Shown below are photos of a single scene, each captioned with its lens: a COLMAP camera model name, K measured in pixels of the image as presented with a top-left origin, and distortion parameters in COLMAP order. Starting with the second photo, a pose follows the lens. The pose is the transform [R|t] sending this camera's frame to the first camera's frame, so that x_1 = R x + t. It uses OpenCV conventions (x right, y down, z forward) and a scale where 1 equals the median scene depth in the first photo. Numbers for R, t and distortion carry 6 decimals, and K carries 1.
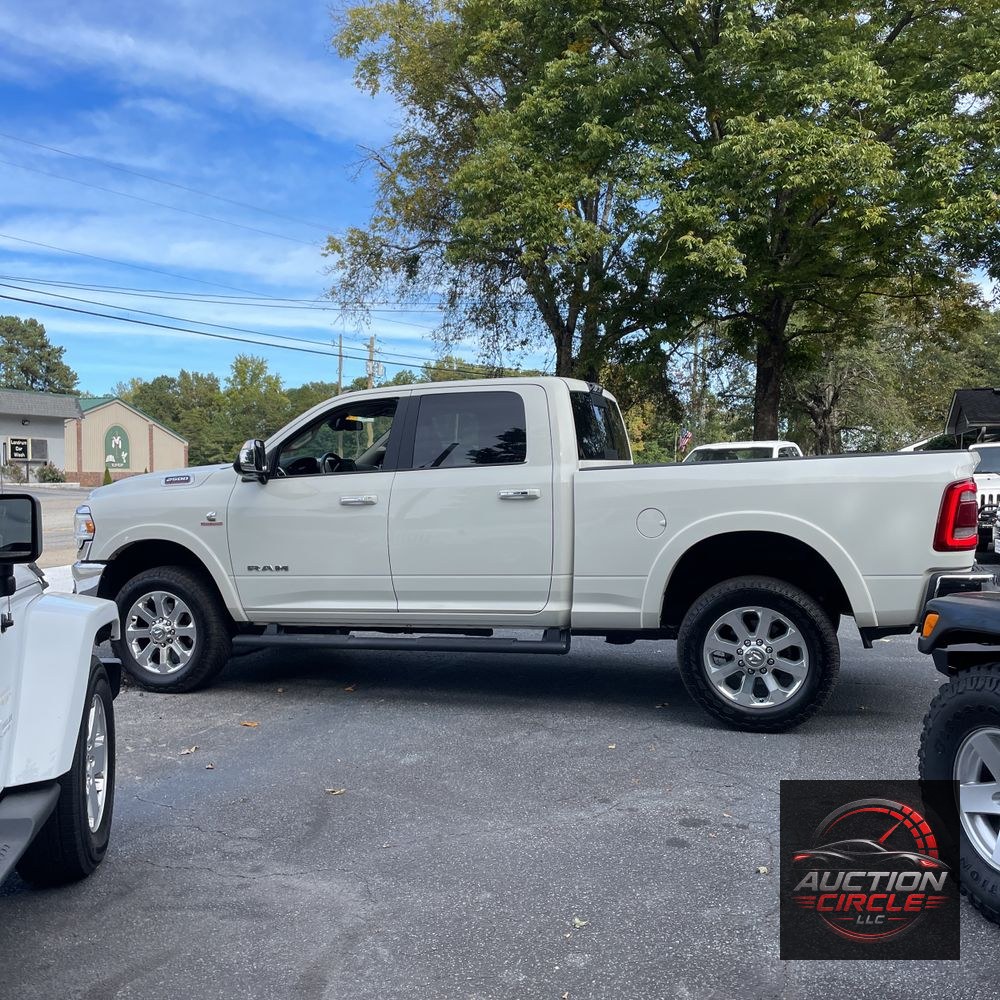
lens RADIAL K [[1298.3, 0, 501.7], [0, 1298.3, 443.1], [0, 0, 1]] dist [0.090109, -0.018737]
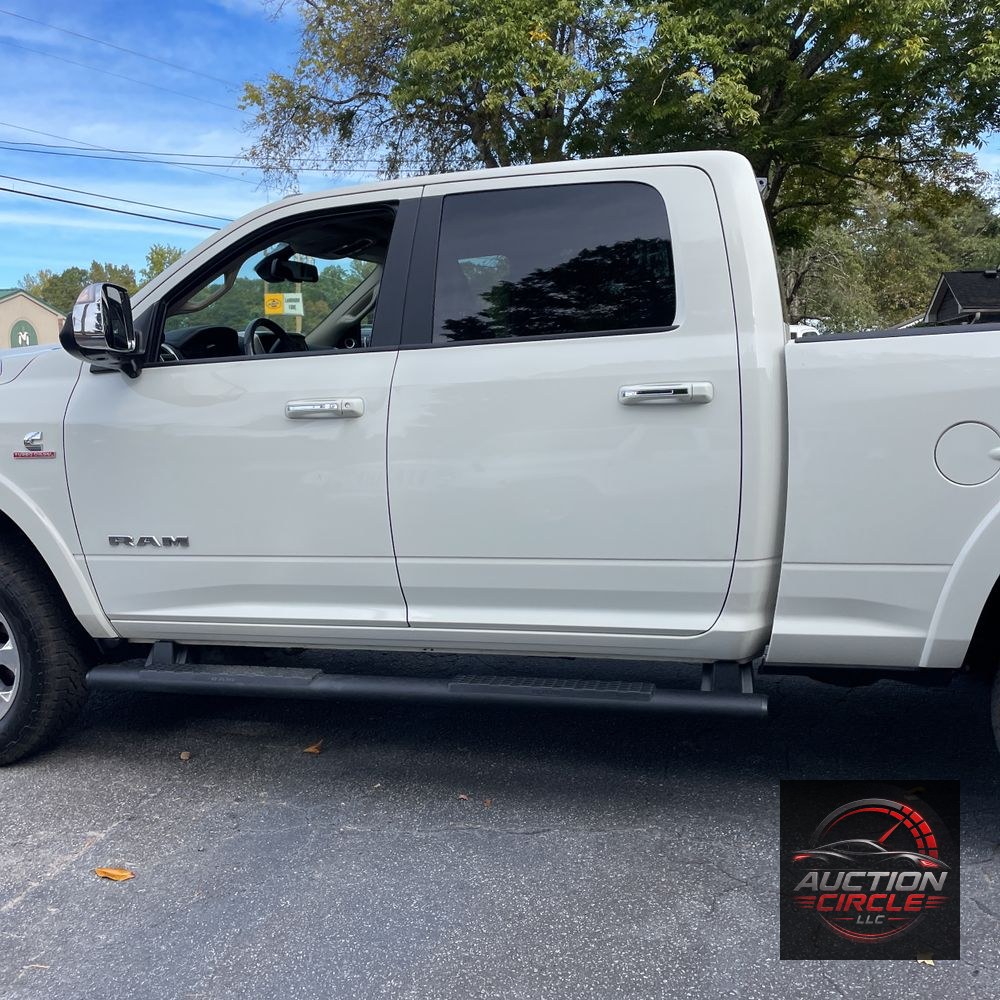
lens RADIAL K [[1212.5, 0, 500.0], [0, 1212.5, 500.0], [0, 0, 1]] dist [0.028638, 0.029698]
pose [[0.997746, -0.014069, 0.065613, -0.029966], [0.005508, 0.991645, 0.128877, 0.007785], [-0.066878, -0.128225, 0.989488, 0.214799]]
